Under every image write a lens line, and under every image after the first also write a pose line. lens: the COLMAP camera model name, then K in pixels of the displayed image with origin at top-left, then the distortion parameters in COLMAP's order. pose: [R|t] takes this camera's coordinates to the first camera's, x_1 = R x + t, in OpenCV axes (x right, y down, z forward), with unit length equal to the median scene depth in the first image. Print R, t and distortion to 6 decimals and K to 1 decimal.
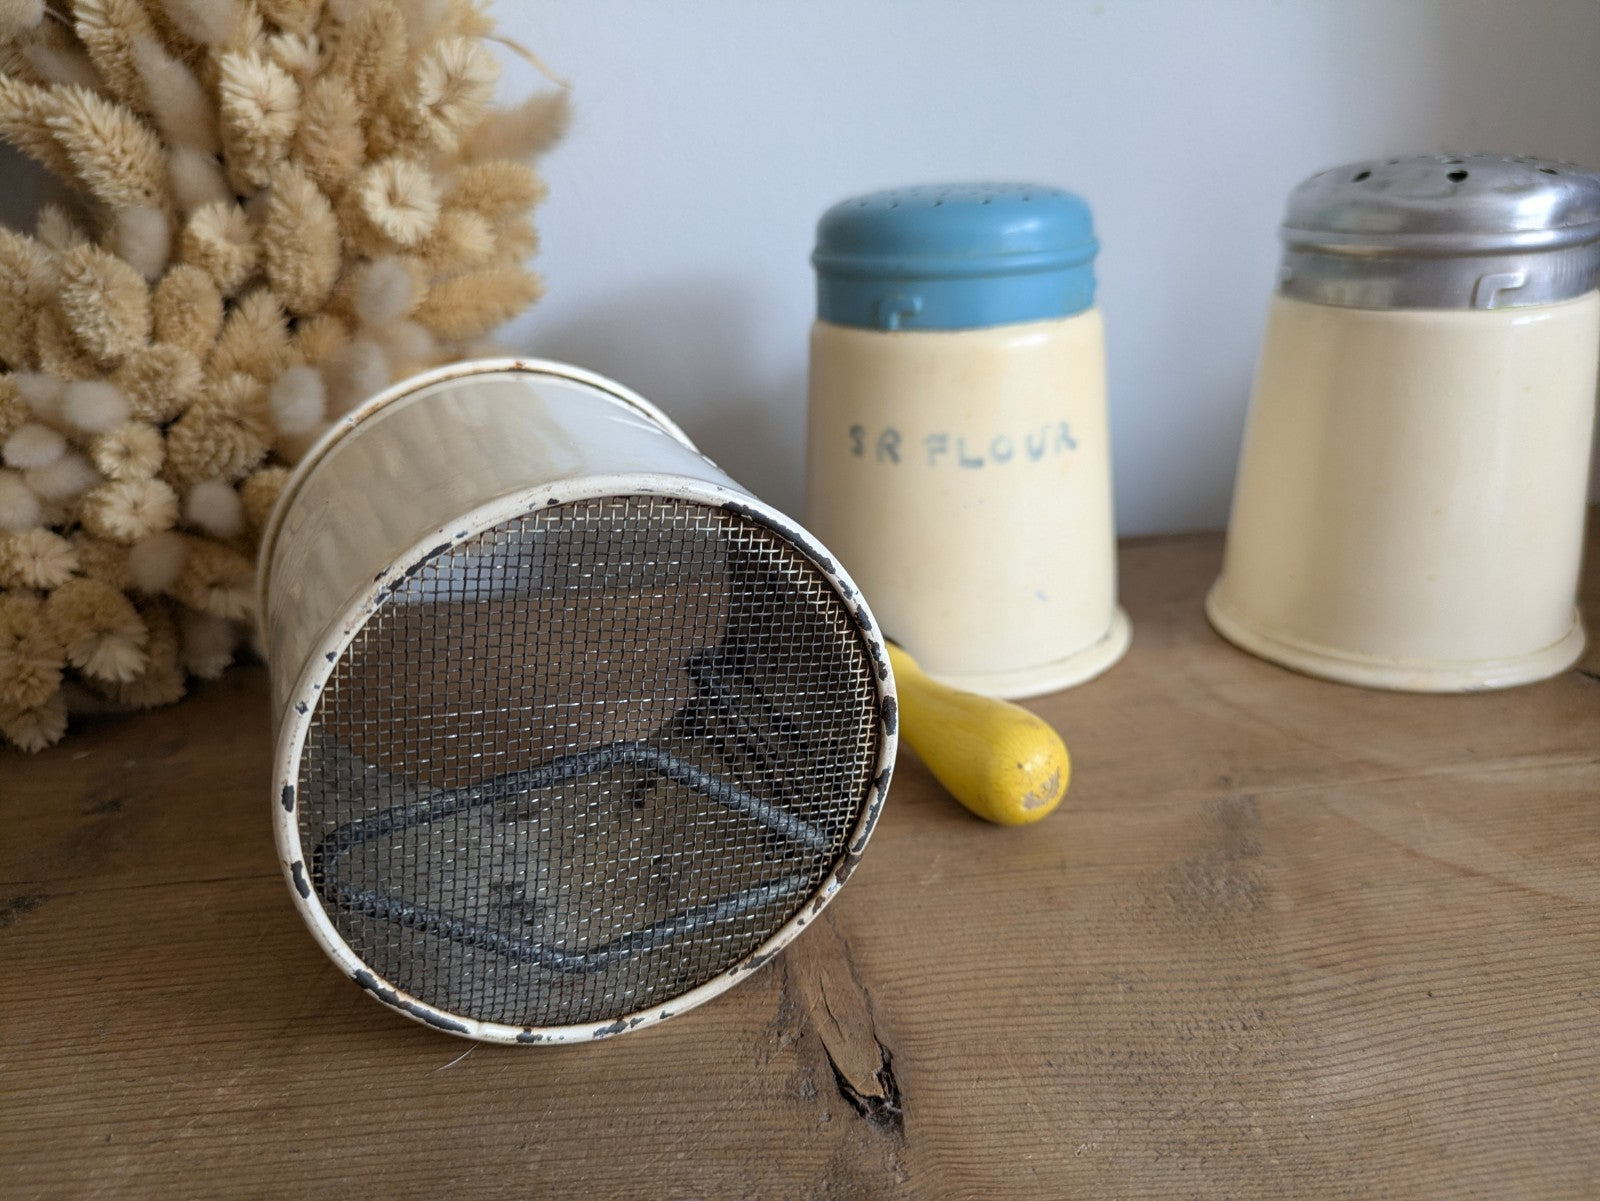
lens RADIAL K [[1229.7, 0, 777.0], [0, 1229.7, 614.0], [0, 0, 1]] dist [0.004585, -0.016982]
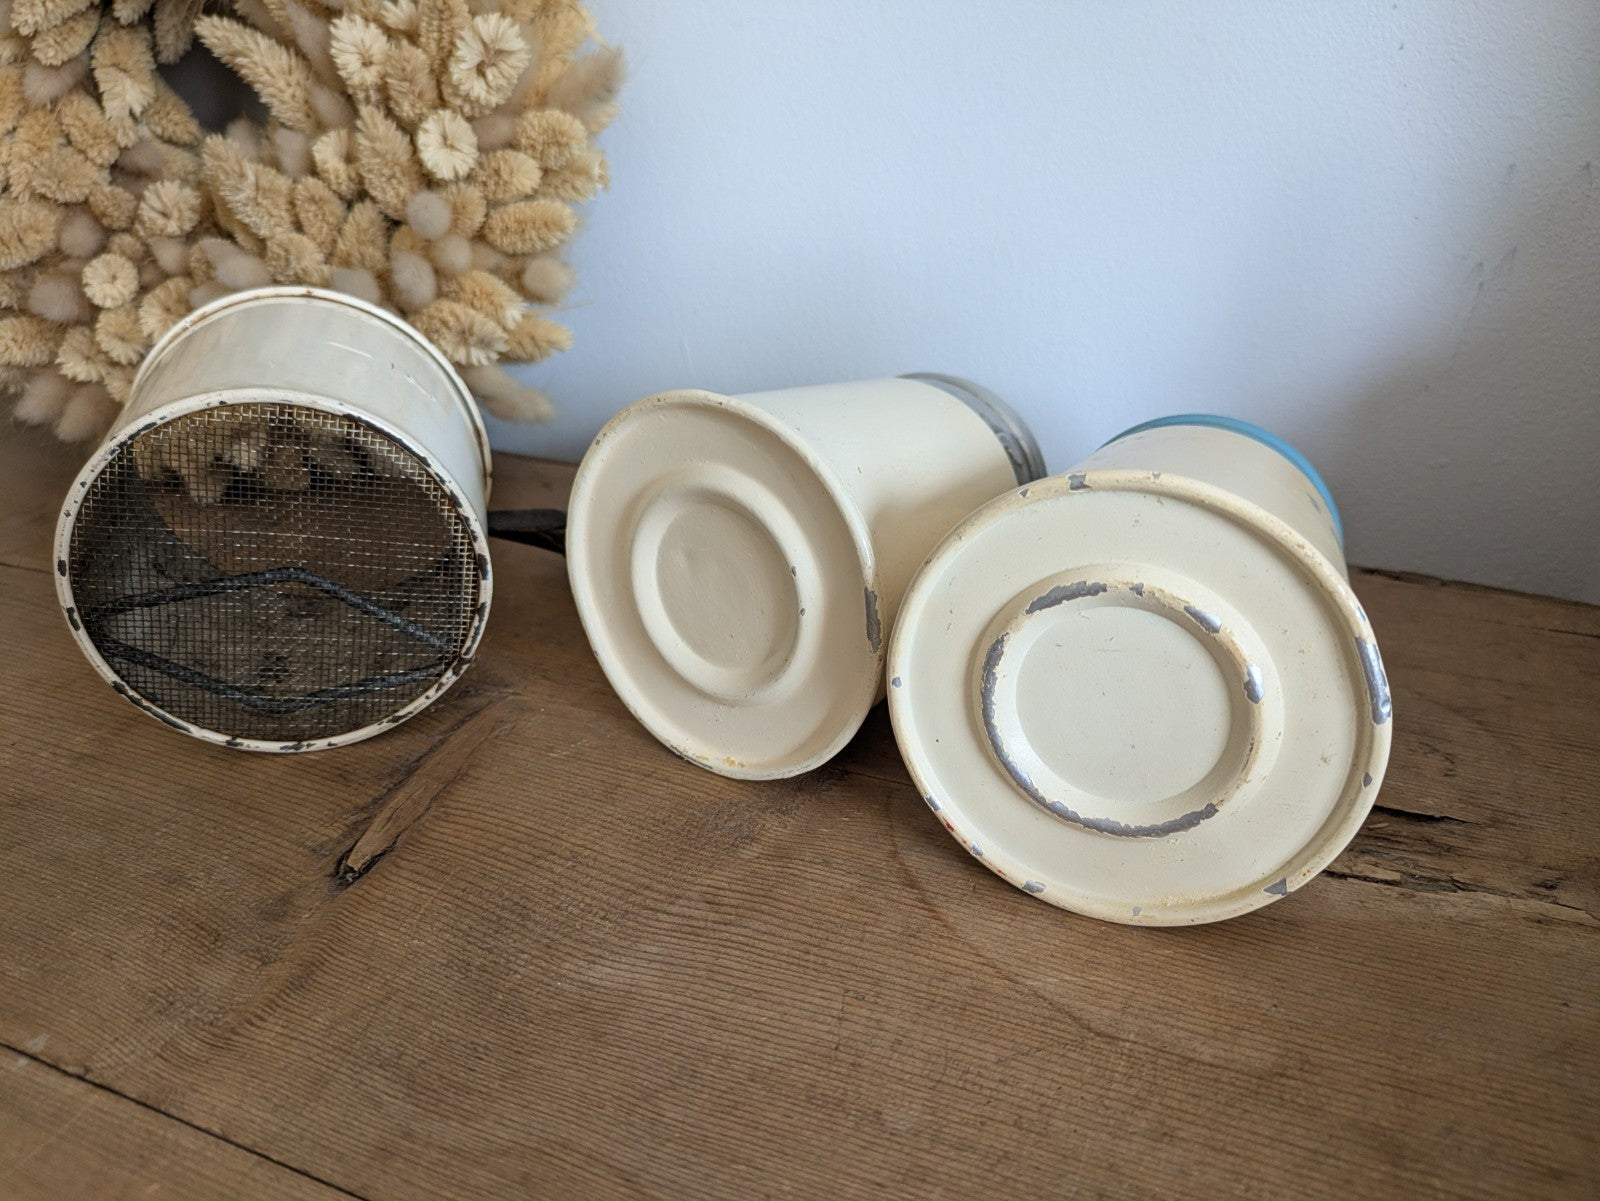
lens RADIAL K [[1229.7, 0, 792.4], [0, 1229.7, 639.2], [0, 0, 1]] dist [0.004585, -0.016982]
pose [[0.889700, 0.259603, -0.375553, 0.649187], [-0.203139, 0.961784, 0.183592, -0.154757], [0.408862, -0.087052, 0.908435, -0.057625]]
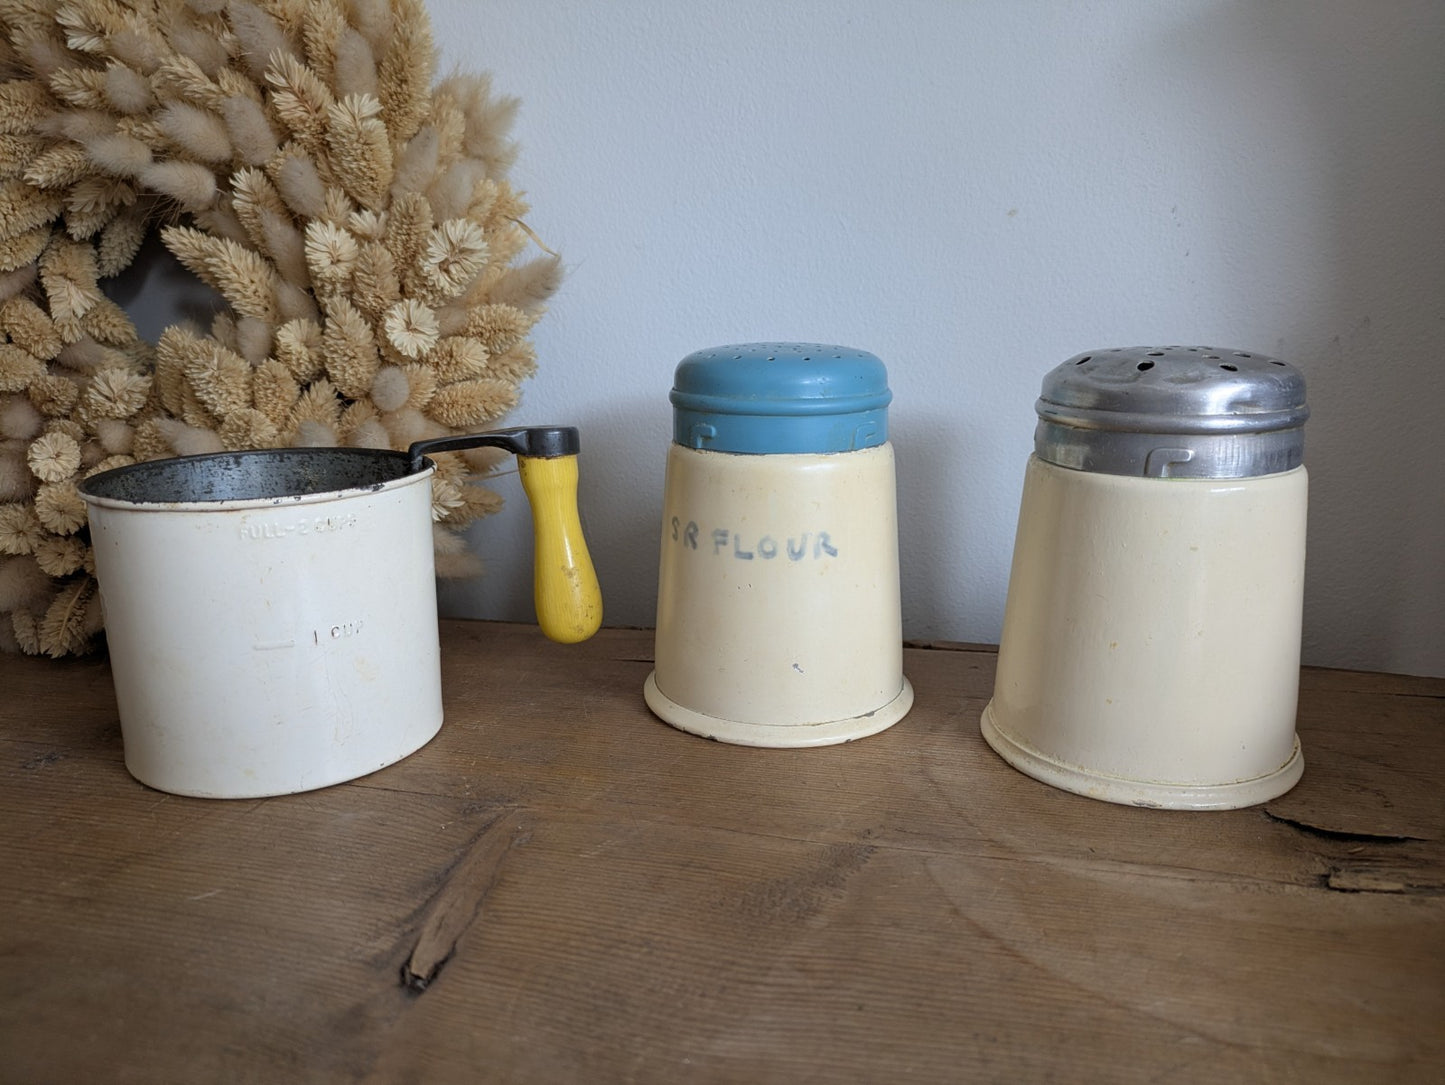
lens RADIAL K [[1110.6, 0, 714.1], [0, 1110.6, 565.9], [0, 0, 1]] dist [0.004585, -0.016982]
pose [[0.953689, 0.127876, -0.272260, 0.433386], [-0.157209, 0.983573, -0.088713, -0.003836], [0.256444, 0.127406, 0.958125, -0.114691]]
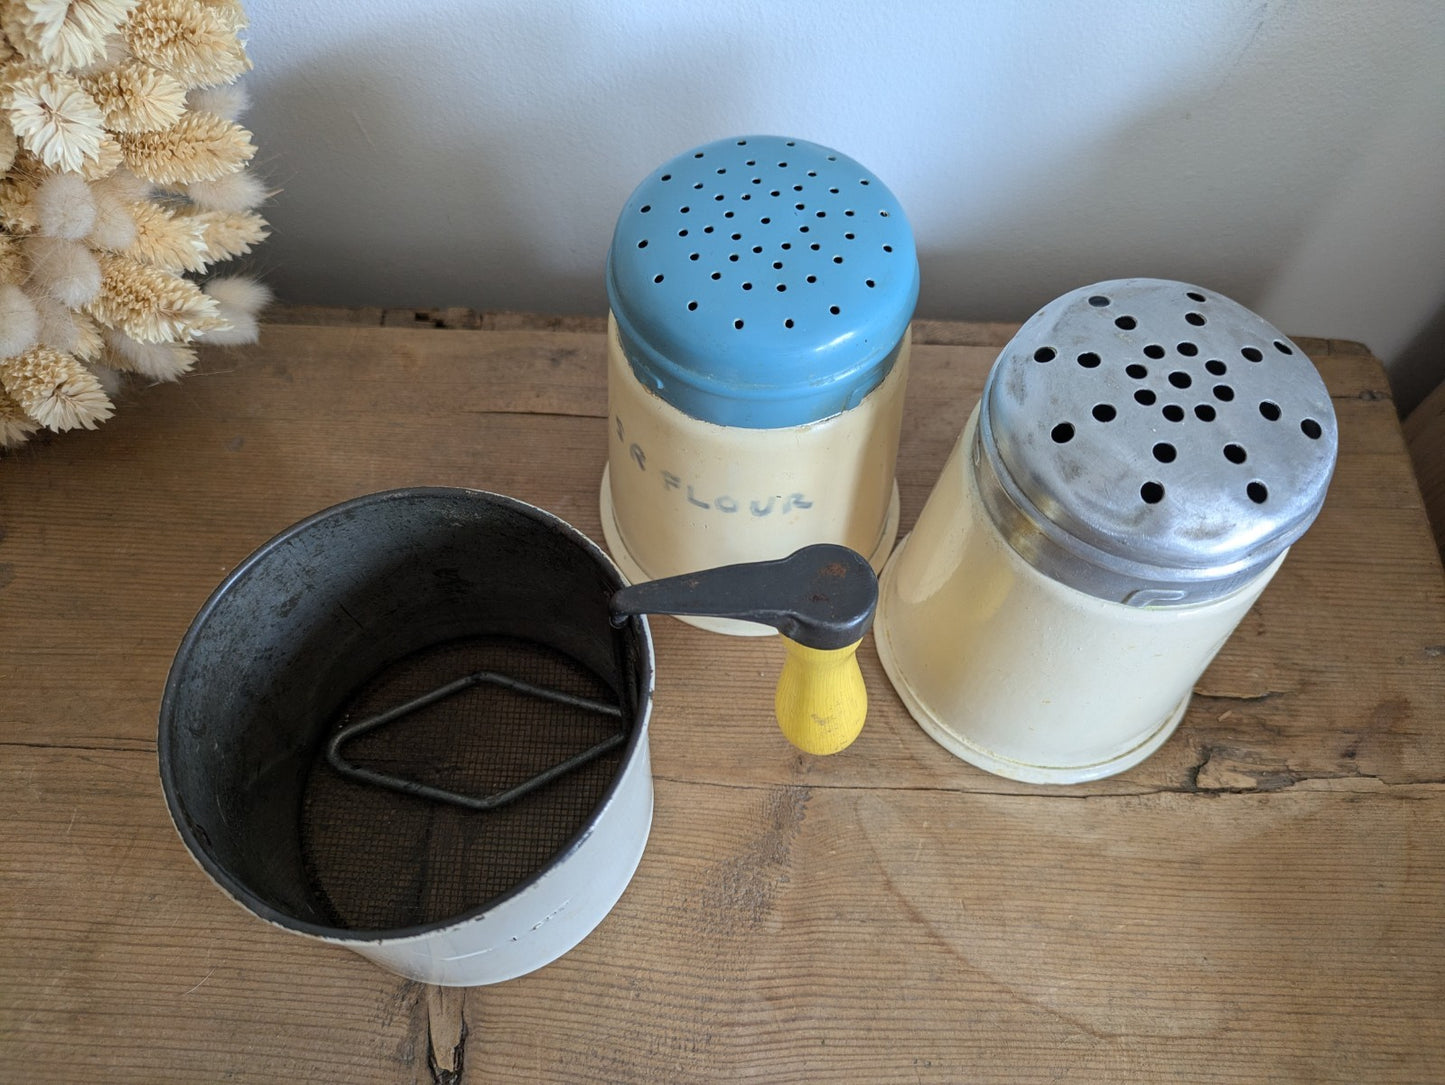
lens RADIAL K [[1110.6, 0, 709.6], [0, 1110.6, 528.4], [0, 0, 1]] dist [0.004585, -0.016982]
pose [[0.992138, 0.124017, 0.016785, 0.196006], [-0.105481, 0.756497, 0.645435, -0.713453], [0.067347, -0.642131, 0.763631, 0.232910]]
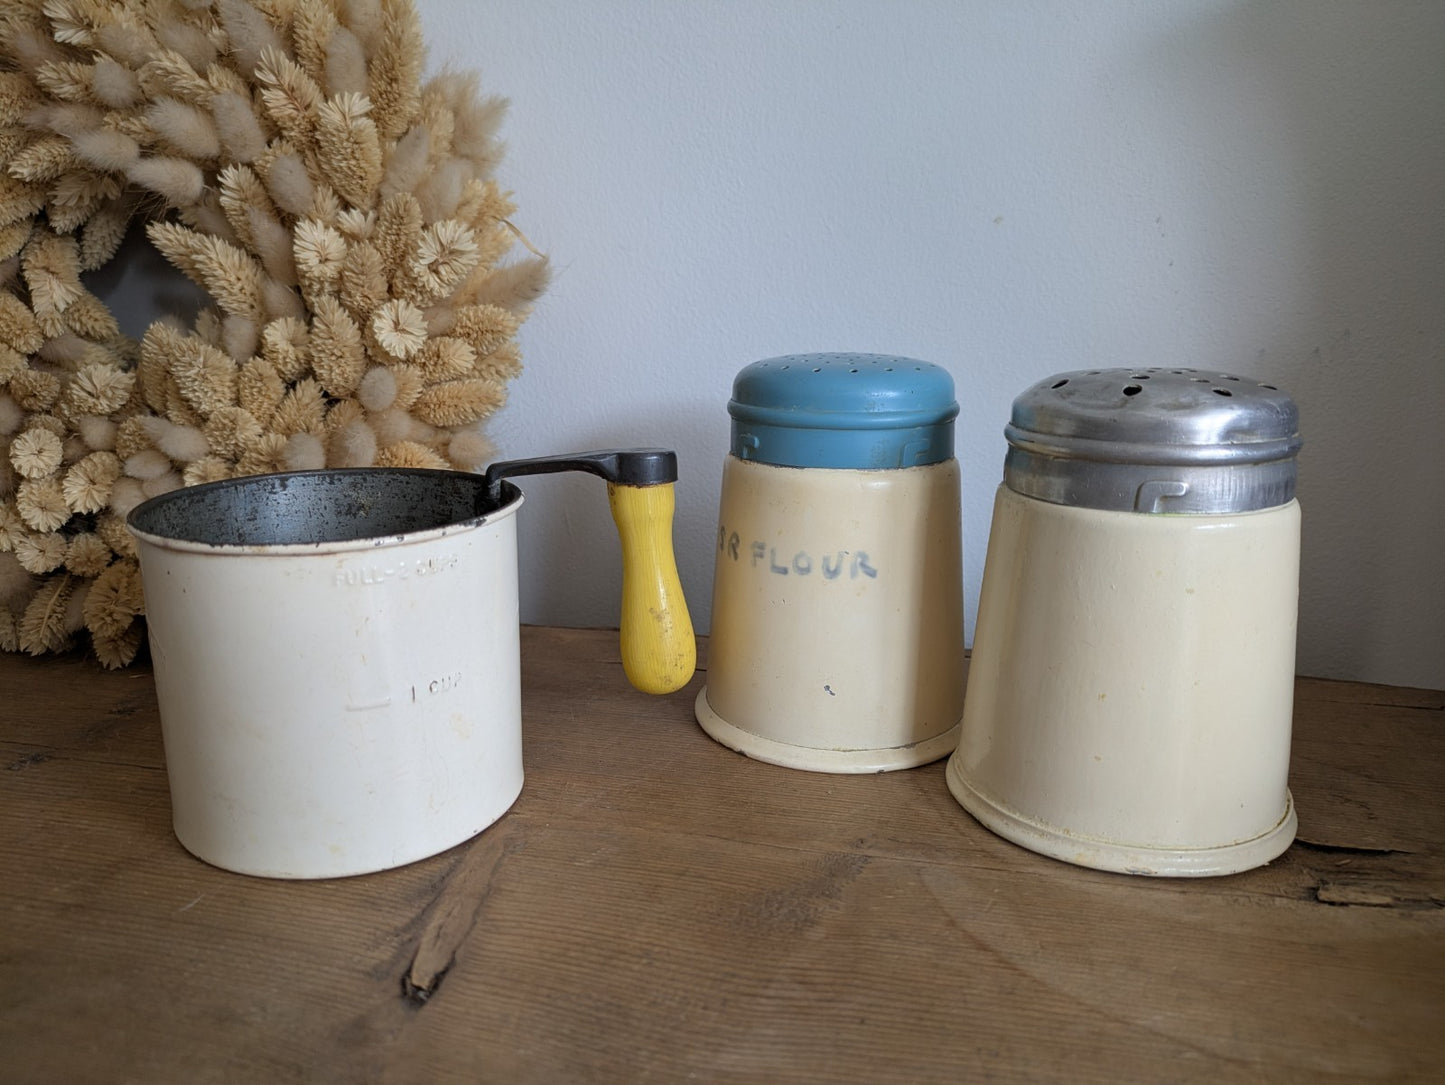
lens RADIAL K [[1110.6, 0, 691.7], [0, 1110.6, 558.4], [0, 0, 1]] dist [0.004585, -0.016982]
pose [[0.956535, 0.138079, -0.256857, 0.400666], [-0.165585, 0.982205, -0.088631, -0.015544], [0.240049, 0.127310, 0.962377, -0.127489]]
